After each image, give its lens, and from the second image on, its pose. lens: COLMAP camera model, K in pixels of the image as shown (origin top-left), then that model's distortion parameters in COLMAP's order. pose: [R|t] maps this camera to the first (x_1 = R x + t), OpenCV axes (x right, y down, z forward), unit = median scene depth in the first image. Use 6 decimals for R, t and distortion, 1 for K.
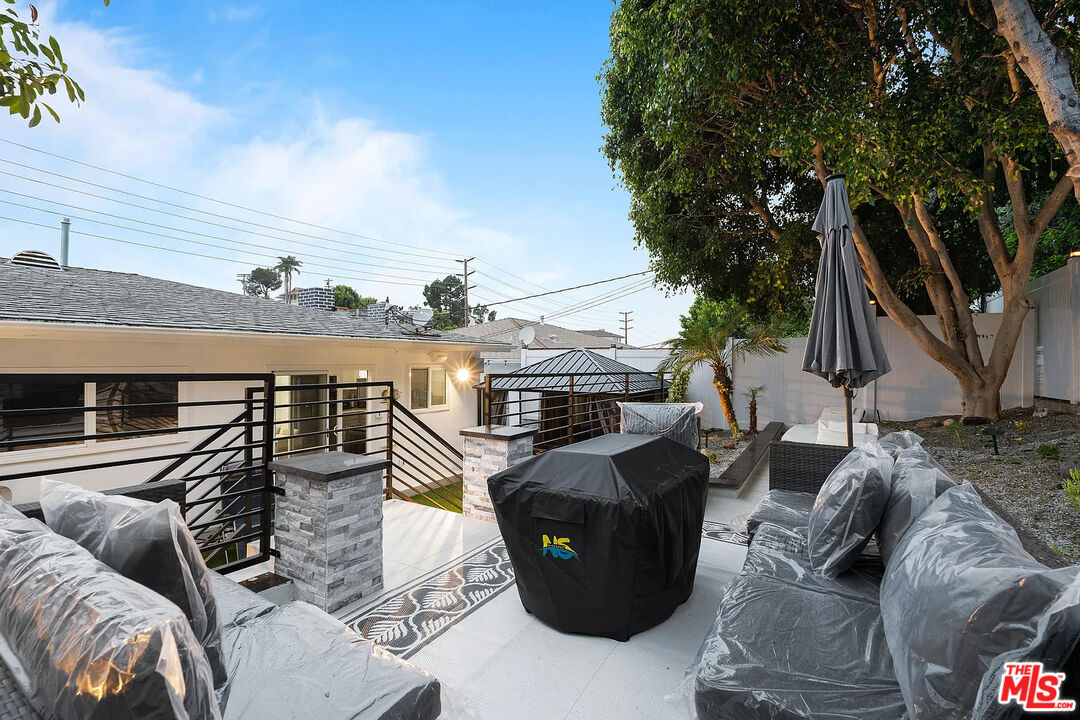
lens RADIAL K [[466.6, 0, 538.0], [0, 466.6, 355.2], [0, 0, 1]] dist [-0.002788, -0.000425]
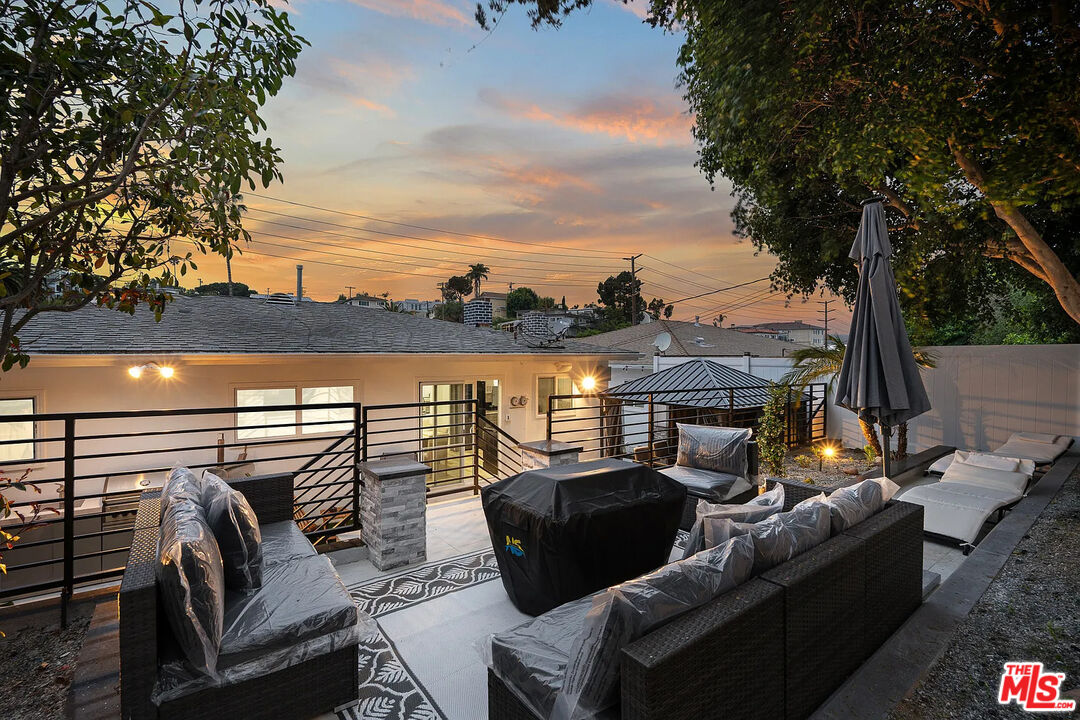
lens RADIAL K [[471.0, 0, 540.0], [0, 471.0, 360.0], [0, 0, 1]] dist [-0.000075, -0.000008]
pose [[0.936111, -0.001927, -0.351700, 0.220166], [0.007421, 0.999871, 0.014274, -0.050745], [0.351627, -0.015972, 0.936004, -0.081053]]
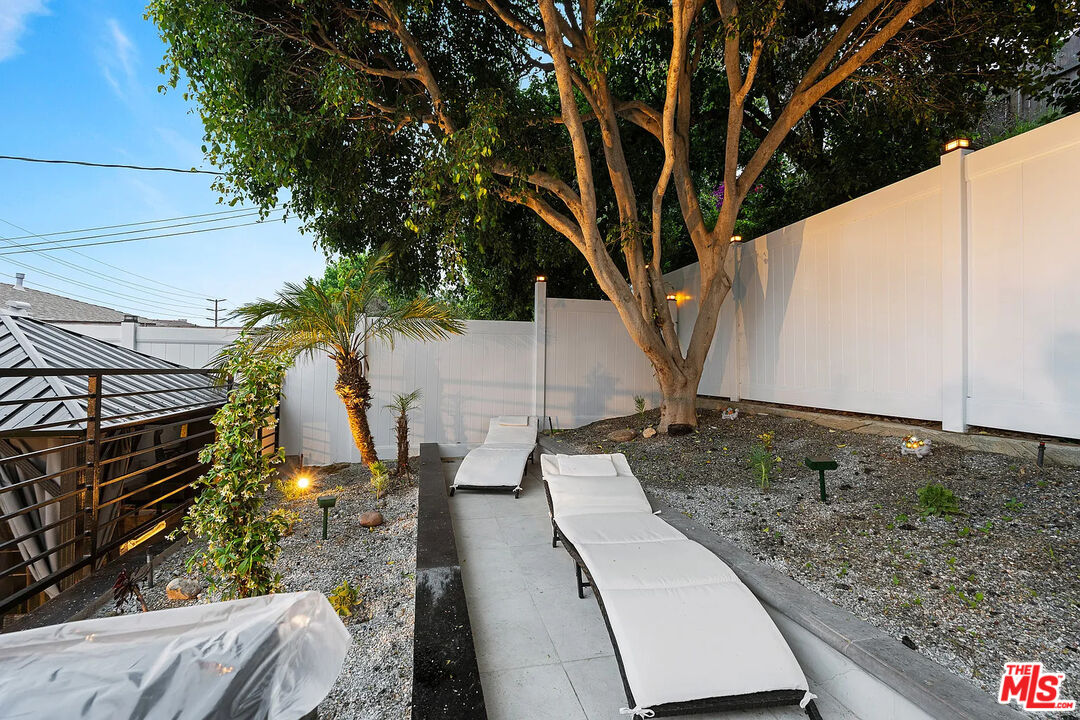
lens RADIAL K [[482.6, 0, 532.9], [0, 482.6, 364.1], [0, 0, 1]] dist [-0.001617, -0.000286]
pose [[0.718742, 0.003611, 0.695267, 0.237955], [-0.017865, 0.999752, 0.013276, 0.030614], [-0.695047, -0.021963, 0.718629, 0.696985]]
